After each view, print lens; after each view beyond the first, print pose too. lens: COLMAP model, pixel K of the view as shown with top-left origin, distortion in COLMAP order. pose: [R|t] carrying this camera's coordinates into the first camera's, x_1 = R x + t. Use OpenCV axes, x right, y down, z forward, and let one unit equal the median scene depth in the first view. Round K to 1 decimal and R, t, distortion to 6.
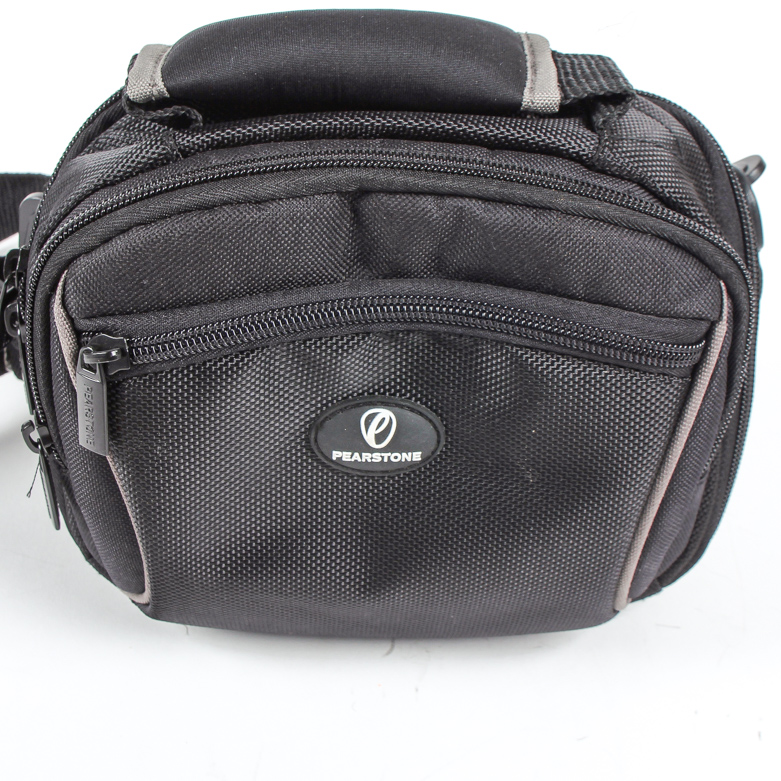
lens RADIAL K [[1420.1, 0, 390.5], [0, 1420.1, 390.5], [0, 0, 1]] dist [-0.113970, 0.135045]
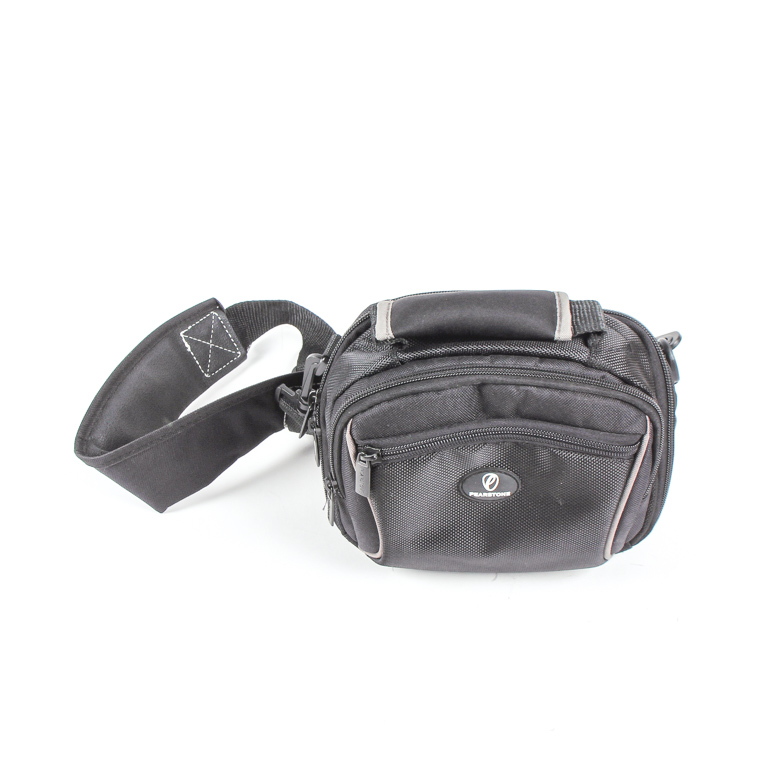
lens RADIAL K [[1420.1, 0, 390.5], [0, 1420.1, 390.5], [0, 0, 1]] dist [-0.113970, 0.135045]
pose [[0.998108, -0.013249, -0.060036, -0.030316], [0.017993, 0.996699, 0.079170, -0.300327], [0.058789, -0.080100, 0.995052, -1.216353]]
